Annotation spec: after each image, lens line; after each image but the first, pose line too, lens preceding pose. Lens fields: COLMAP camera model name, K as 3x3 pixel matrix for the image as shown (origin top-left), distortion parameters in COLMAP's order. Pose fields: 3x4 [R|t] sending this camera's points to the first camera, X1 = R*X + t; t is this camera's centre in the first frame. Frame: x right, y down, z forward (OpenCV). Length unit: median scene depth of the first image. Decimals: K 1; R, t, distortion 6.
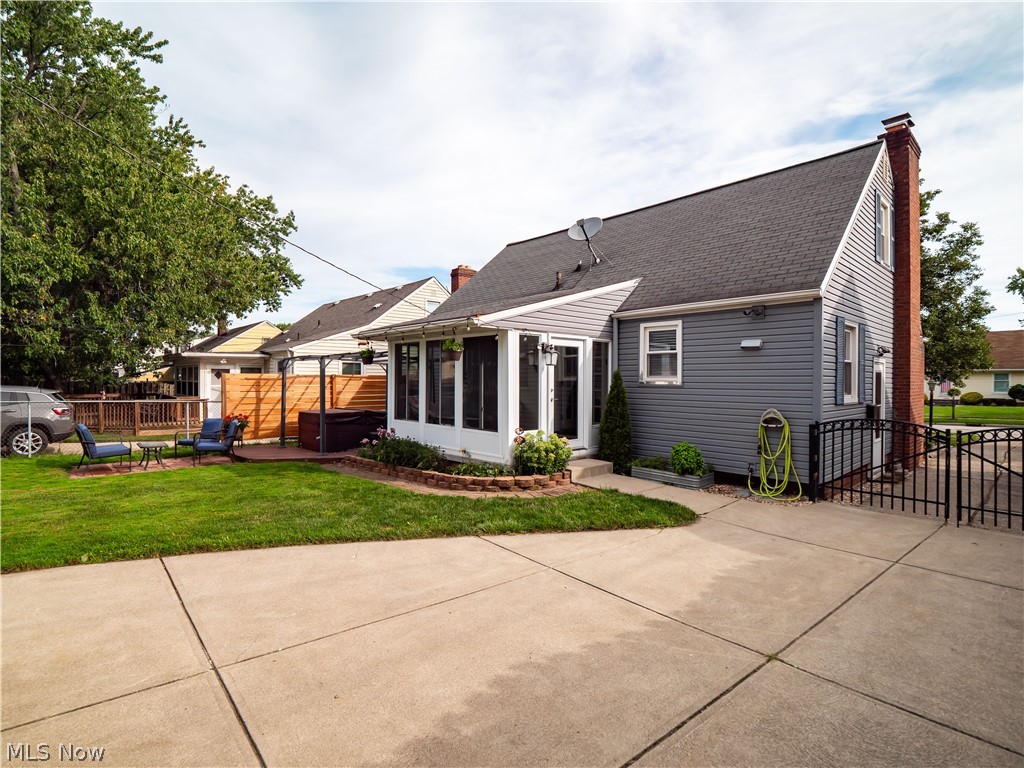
lens RADIAL K [[495.2, 0, 490.0], [0, 495.2, 379.6], [0, 0, 1]] dist [-0.001602, 0.001390]
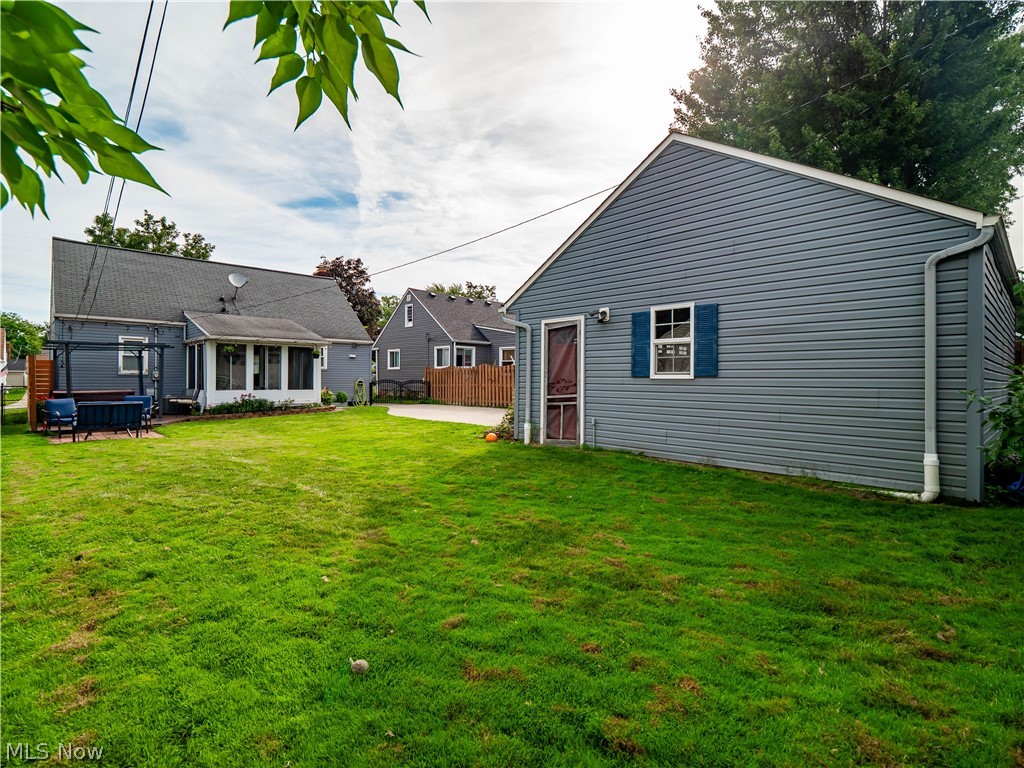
lens RADIAL K [[495.2, 0, 490.0], [0, 495.2, 379.6], [0, 0, 1]] dist [-0.001602, 0.001390]
pose [[0.015901, -0.007755, 0.999843, -2.639836], [-0.004588, 0.999959, 0.007828, 0.043572], [-0.999863, -0.004712, 0.015865, 0.160430]]
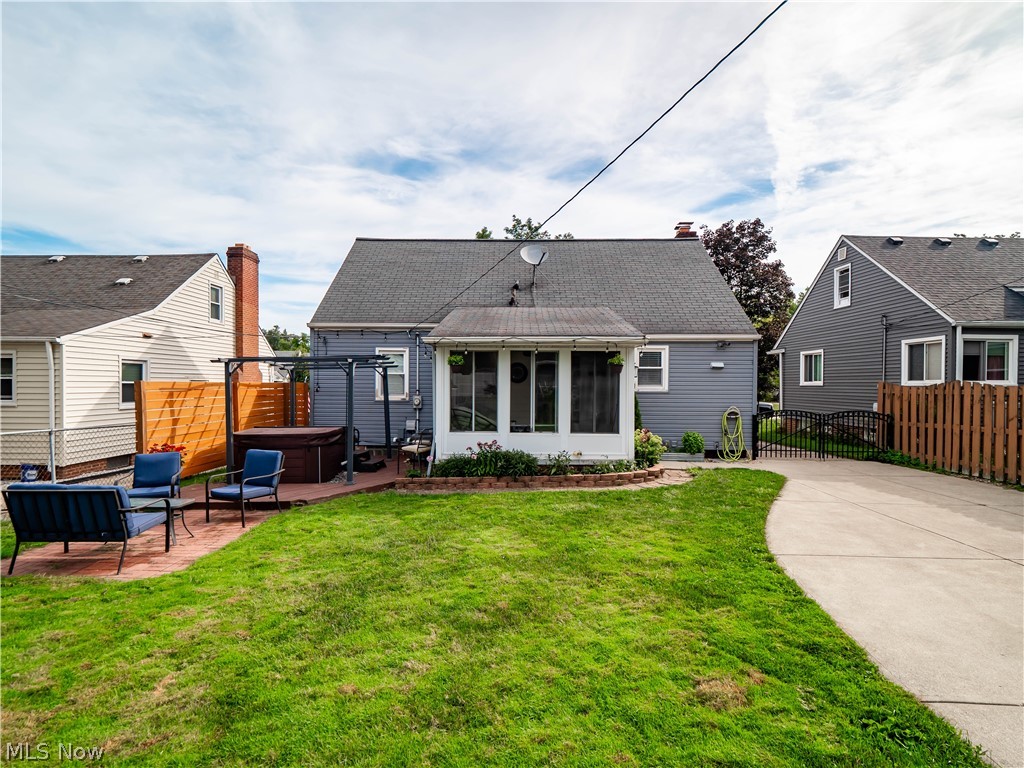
lens RADIAL K [[506.6, 0, 509.3], [0, 506.6, 394.5], [0, 0, 1]] dist [-0.020428, 0.000708]
pose [[0.693986, -0.015601, 0.719820, -1.193369], [0.000569, 0.999777, 0.021120, -0.014908], [-0.719988, -0.014247, 0.693840, 0.408872]]
